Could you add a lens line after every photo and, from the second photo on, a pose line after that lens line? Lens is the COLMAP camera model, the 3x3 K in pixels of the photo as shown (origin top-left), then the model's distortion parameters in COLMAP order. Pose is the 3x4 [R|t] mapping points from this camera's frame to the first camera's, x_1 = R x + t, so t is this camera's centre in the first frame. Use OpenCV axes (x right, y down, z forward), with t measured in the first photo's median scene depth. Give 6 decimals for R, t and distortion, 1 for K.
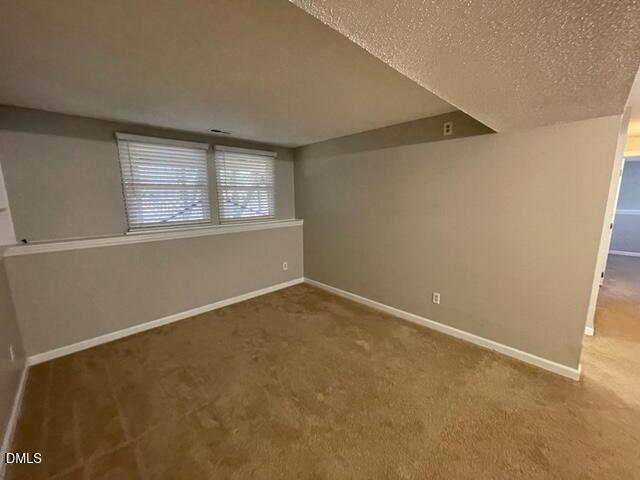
lens RADIAL K [[258.8, 0, 317.8], [0, 258.8, 242.8], [0, 0, 1]] dist [-0.002739, 0.000294]
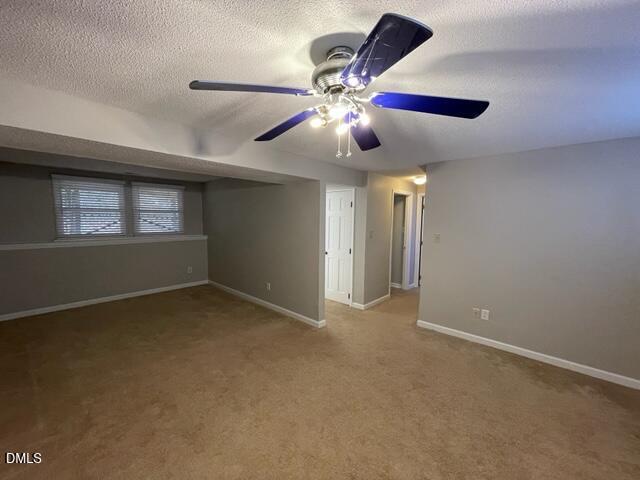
lens RADIAL K [[258.8, 0, 317.1], [0, 258.8, 243.8], [0, 0, 1]] dist [-0.002739, 0.000294]
pose [[0.998052, 0.013048, 0.061000, 0.533086], [-0.007932, 0.996487, -0.083366, 0.075358], [-0.061873, 0.082720, 0.994650, -0.446900]]
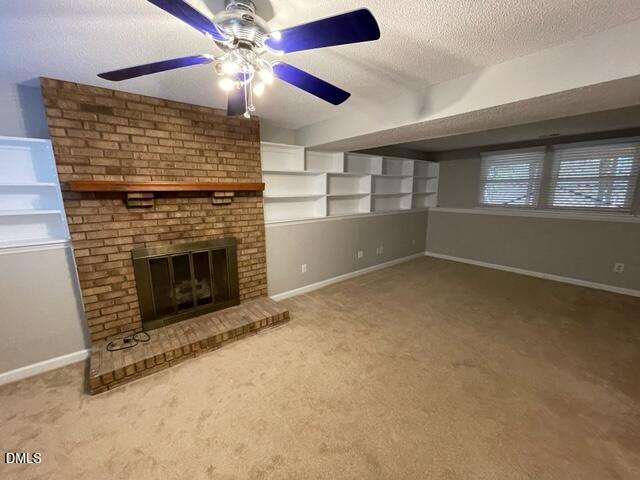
lens RADIAL K [[258.8, 0, 316.8], [0, 258.8, 241.5], [0, 0, 1]] dist [-0.002739, 0.000294]
pose [[-0.092476, 0.200999, -0.975217, 0.965727], [-0.174160, 0.961050, 0.214594, -0.003929], [0.980365, 0.189689, -0.053868, 0.050472]]
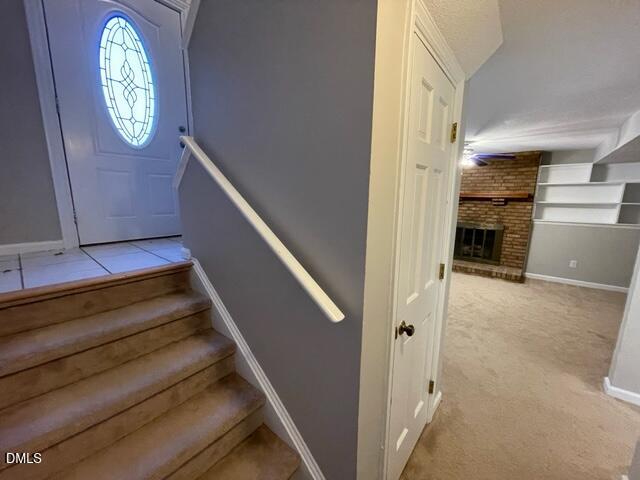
lens RADIAL K [[258.8, 0, 319.6], [0, 258.8, 243.2], [0, 0, 1]] dist [-0.002739, 0.000294]
pose [[-0.994313, 0.012399, -0.105772, 1.334744], [-0.025757, 0.935714, 0.351818, -0.174348], [0.103335, 0.352541, -0.930073, 1.010902]]
